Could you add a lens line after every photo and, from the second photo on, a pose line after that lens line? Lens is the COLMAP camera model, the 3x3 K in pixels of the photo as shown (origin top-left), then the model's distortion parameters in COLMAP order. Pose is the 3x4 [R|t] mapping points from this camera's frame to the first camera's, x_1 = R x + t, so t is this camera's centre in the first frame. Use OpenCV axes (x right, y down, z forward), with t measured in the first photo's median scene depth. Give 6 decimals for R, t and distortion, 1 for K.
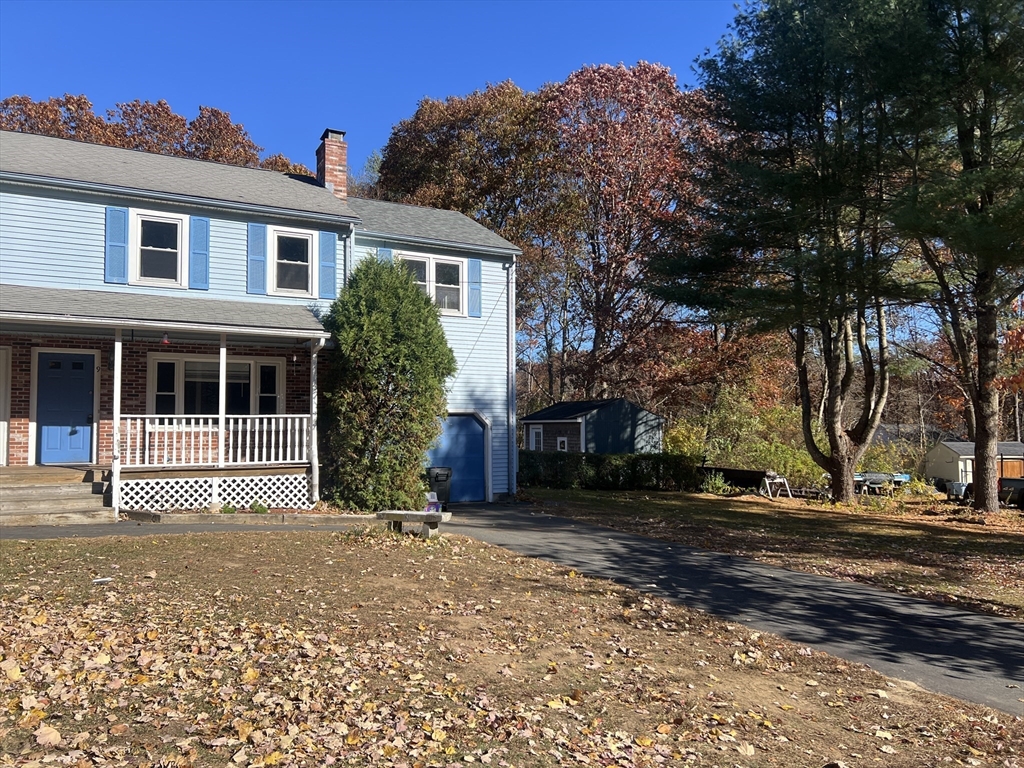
lens RADIAL K [[778.9, 0, 512.0], [0, 778.9, 384.0], [0, 0, 1]] dist [0.073021, -0.109326]
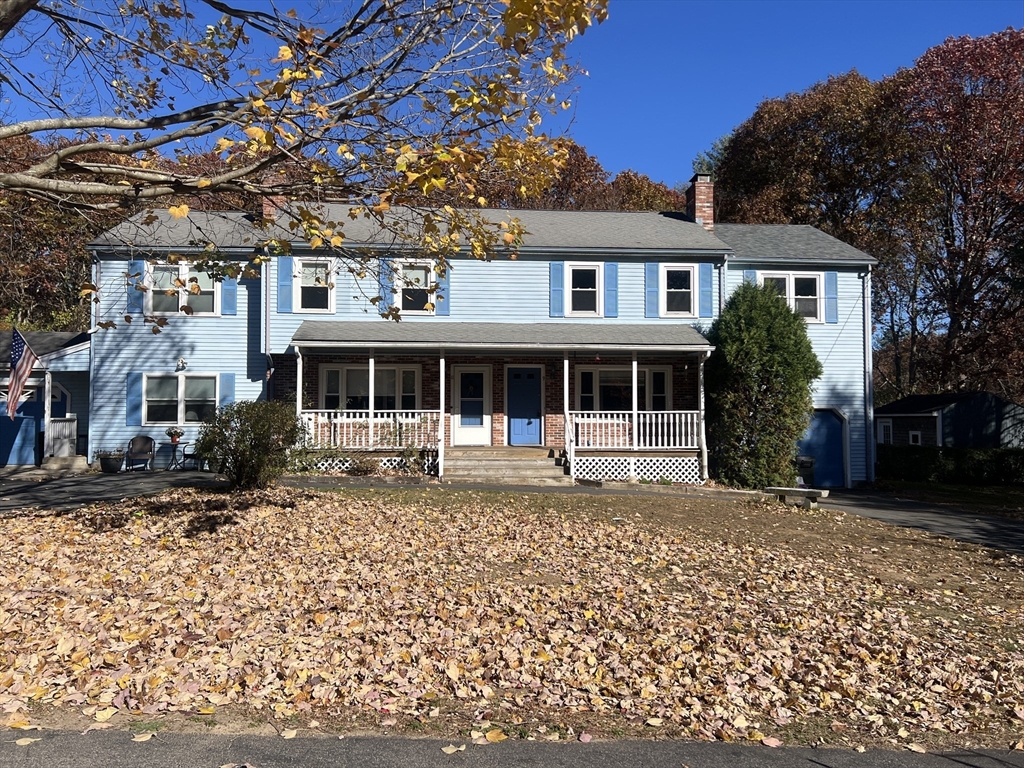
lens RADIAL K [[718.3, 0, 510.7], [0, 718.3, 393.9], [0, 0, 1]] dist [0.002143, -0.029937]
pose [[0.902986, -0.010192, -0.429550, -0.031220], [0.018725, 0.999702, 0.015642, -0.012252], [0.429262, -0.022168, 0.902908, -0.183376]]
